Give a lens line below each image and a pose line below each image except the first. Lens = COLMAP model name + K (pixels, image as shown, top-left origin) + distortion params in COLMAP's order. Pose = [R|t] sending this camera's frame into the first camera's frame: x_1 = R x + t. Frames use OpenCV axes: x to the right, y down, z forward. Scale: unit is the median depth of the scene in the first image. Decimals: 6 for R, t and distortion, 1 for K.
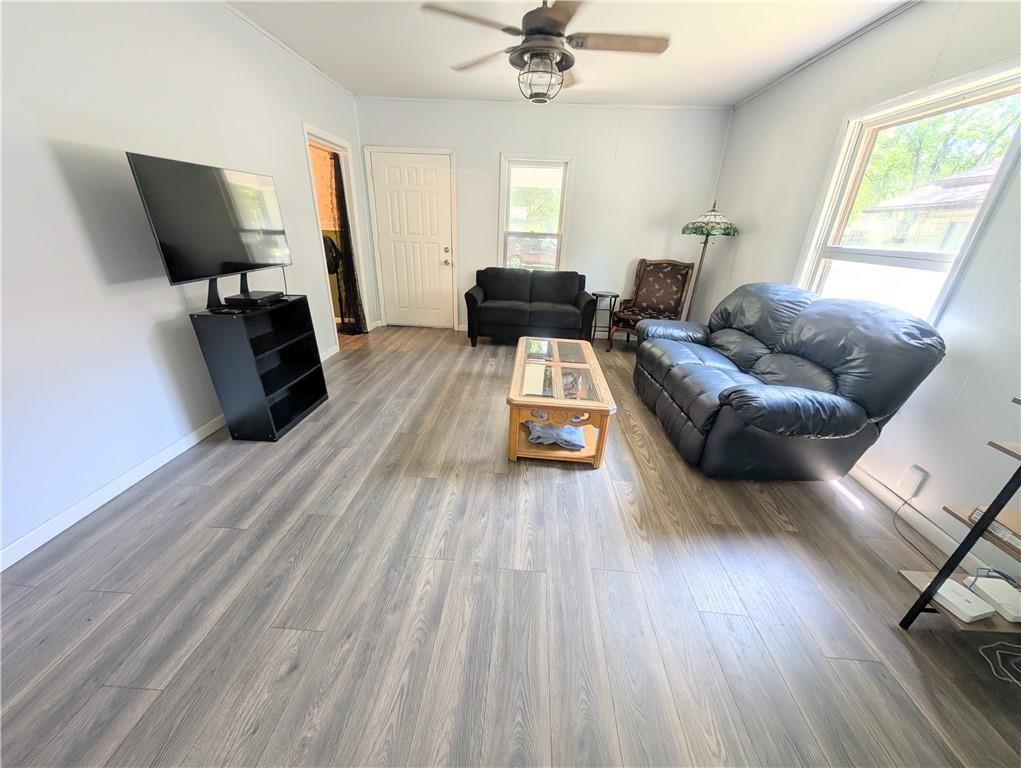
lens RADIAL K [[370.4, 0, 508.3], [0, 370.4, 386.7], [0, 0, 1]] dist [0.000925, 0.000063]
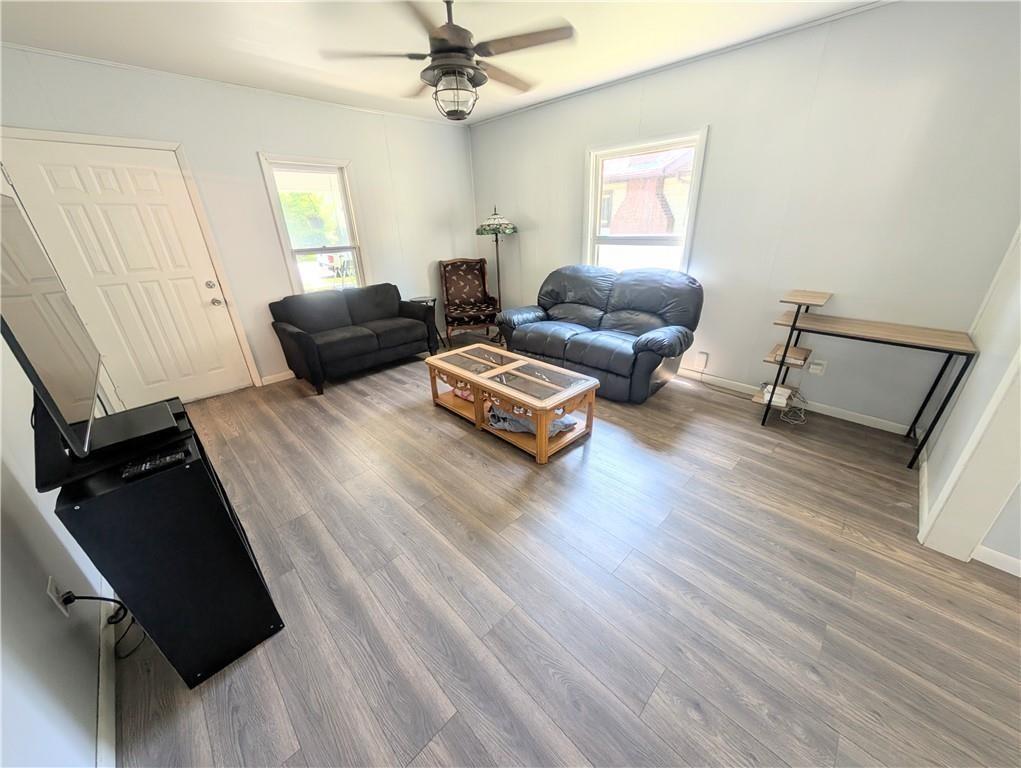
lens RADIAL K [[370.4, 0, 508.3], [0, 370.4, 386.7], [0, 0, 1]] dist [0.000925, 0.000063]
pose [[0.668793, -0.354401, 0.653541, -0.700538], [0.348985, 0.925852, 0.144939, -0.200323], [-0.656449, 0.131142, 0.742884, 0.263643]]
